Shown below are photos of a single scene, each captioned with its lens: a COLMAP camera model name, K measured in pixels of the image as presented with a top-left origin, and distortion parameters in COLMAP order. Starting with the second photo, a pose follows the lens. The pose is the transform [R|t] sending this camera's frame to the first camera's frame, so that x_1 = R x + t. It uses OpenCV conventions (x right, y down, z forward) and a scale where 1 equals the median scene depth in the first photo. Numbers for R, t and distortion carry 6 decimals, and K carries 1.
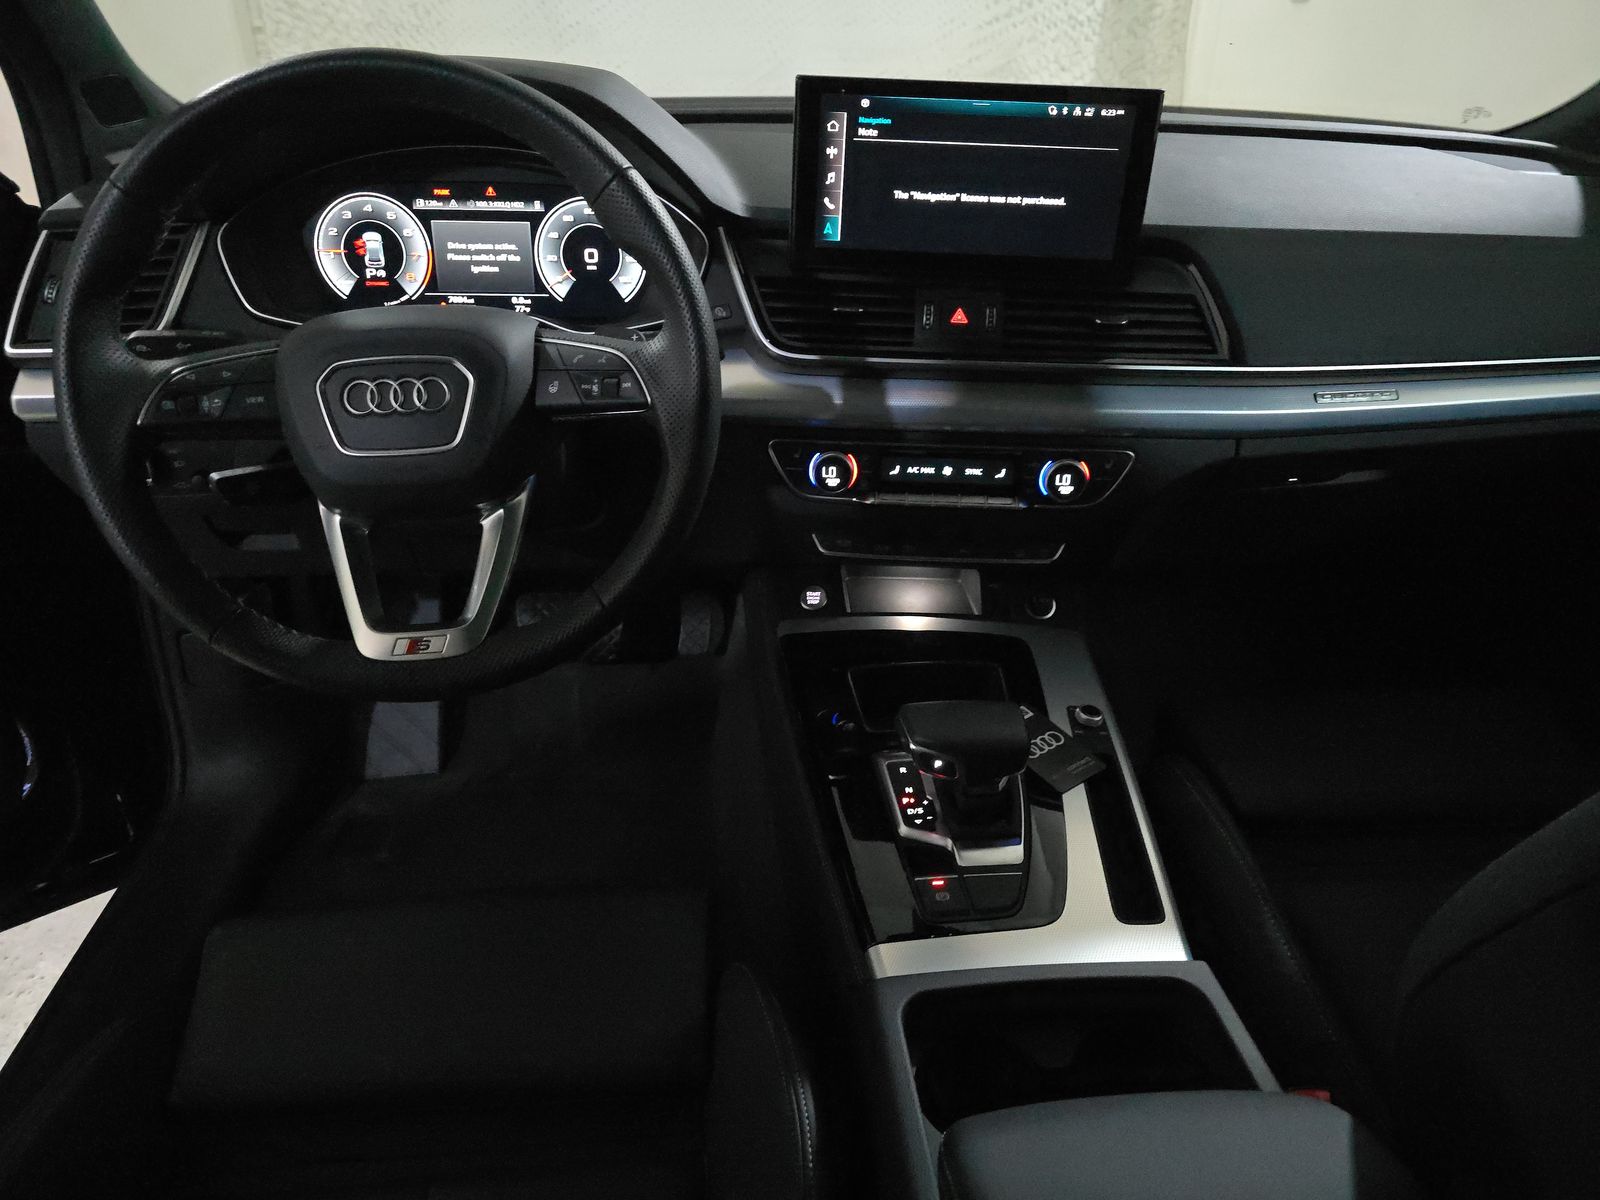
lens RADIAL K [[1069.1, 0, 792.0], [0, 1069.1, 607.8], [0, 0, 1]] dist [0.035876, -0.028357]
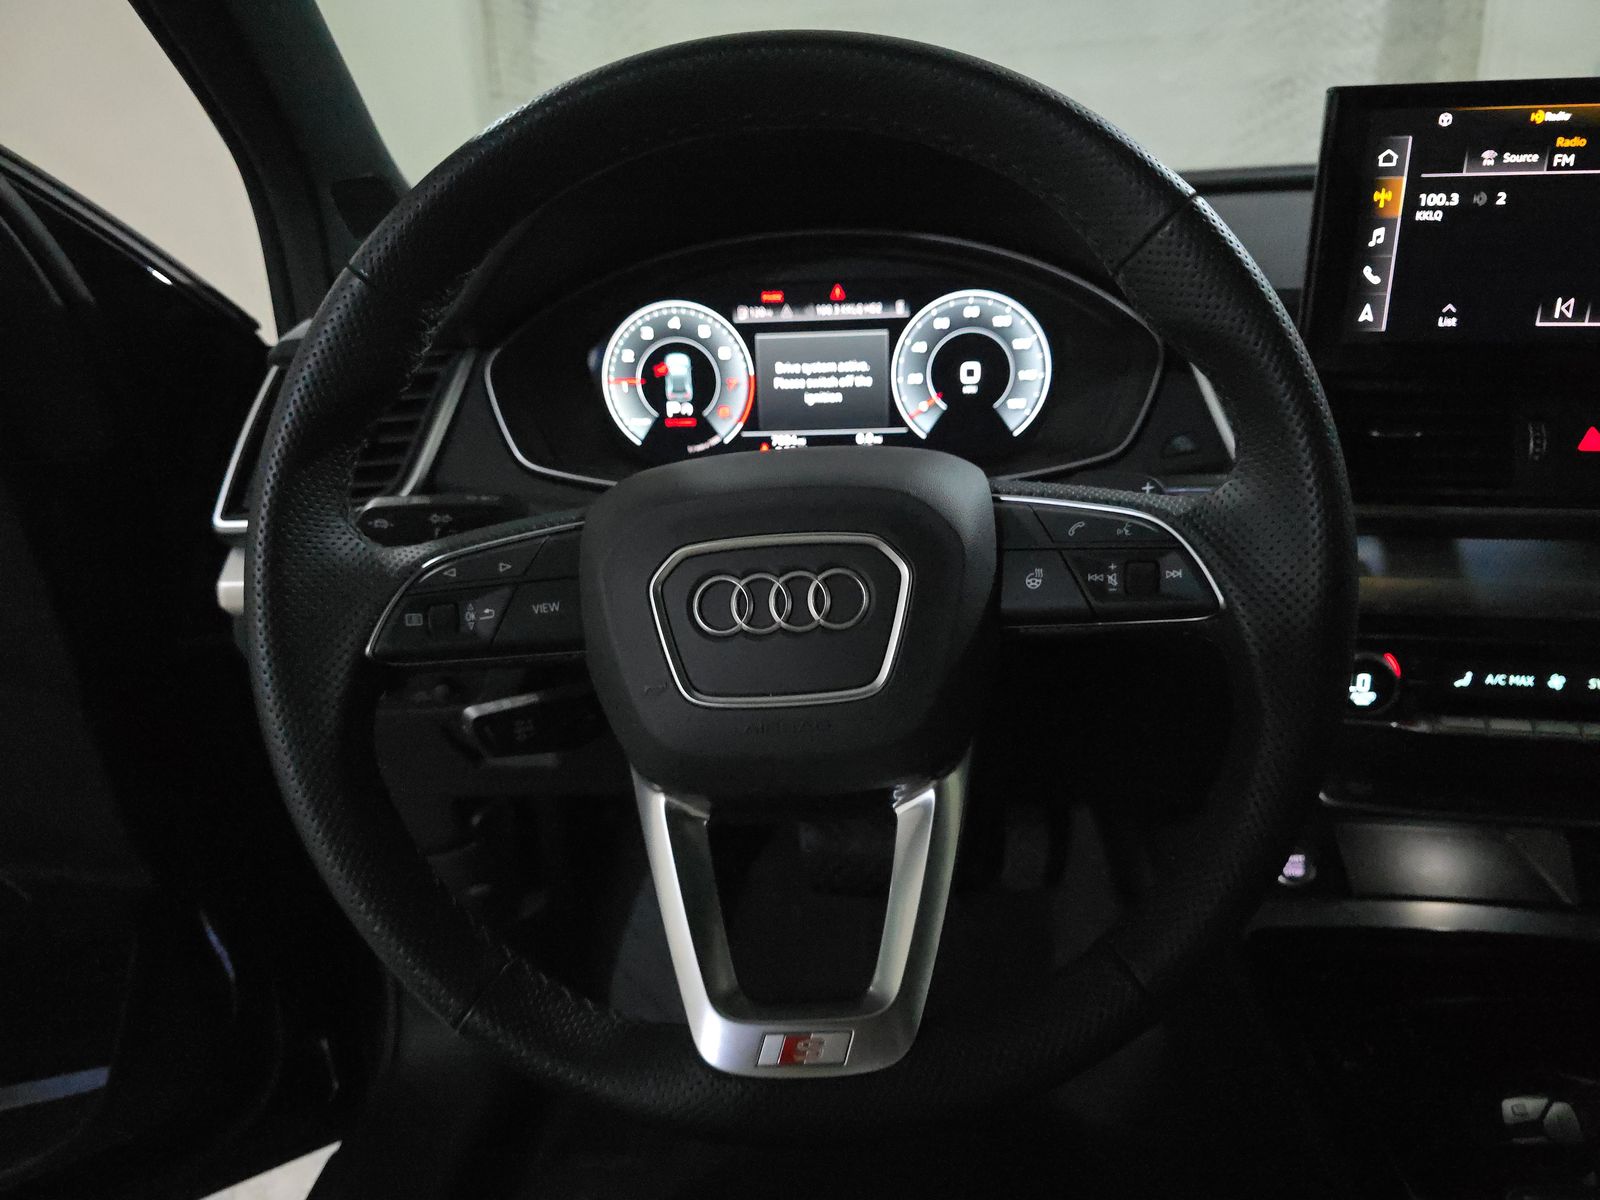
lens RADIAL K [[1069.1, 0, 793.9], [0, 1069.1, 607.4], [0, 0, 1]] dist [0.035876, -0.028357]
pose [[0.985558, -0.002859, -0.169315, -0.203660], [-0.017757, 0.992600, -0.120121, -0.097064], [0.168405, 0.121393, 0.978214, 0.341366]]
